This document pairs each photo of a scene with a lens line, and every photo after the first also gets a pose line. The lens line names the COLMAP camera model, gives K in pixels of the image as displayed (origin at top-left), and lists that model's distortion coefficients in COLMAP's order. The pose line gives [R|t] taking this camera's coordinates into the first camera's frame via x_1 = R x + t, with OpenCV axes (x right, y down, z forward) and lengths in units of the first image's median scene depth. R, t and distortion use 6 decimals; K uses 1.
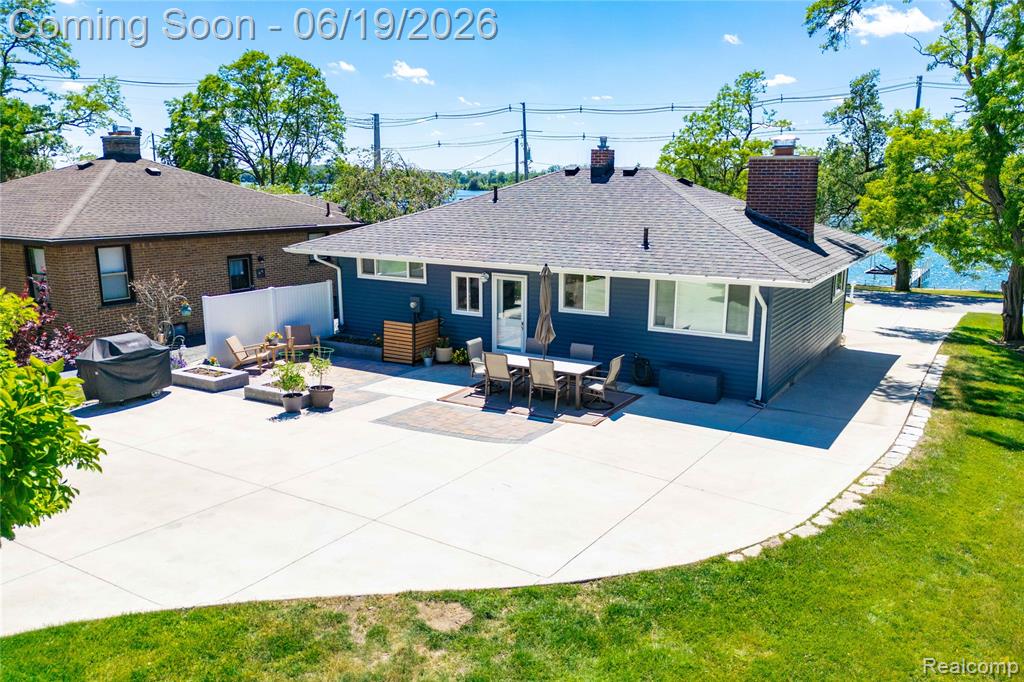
lens RADIAL K [[781.1, 0, 516.5], [0, 781.1, 344.0], [0, 0, 1]] dist [0.046589, -0.015818]
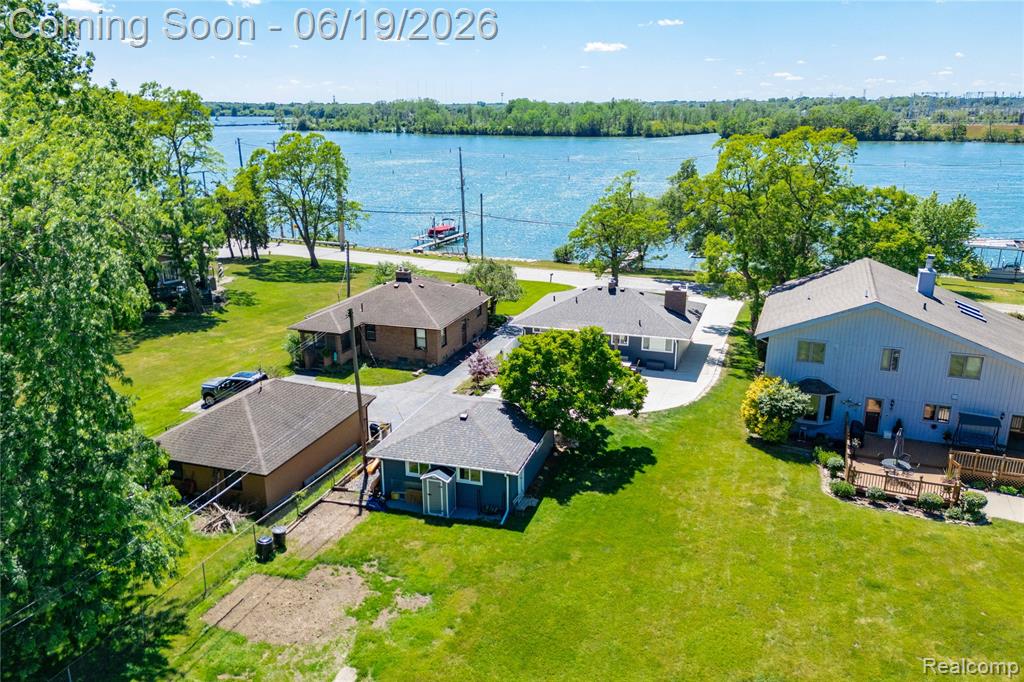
lens RADIAL K [[781.1, 0, 511.4], [0, 781.1, 337.1], [0, 0, 1]] dist [0.046589, -0.015818]
pose [[0.978494, -0.064865, 0.195809, -1.027632], [0.050926, 0.995851, 0.075408, -0.354187], [-0.199888, -0.063815, 0.977738, -2.143070]]
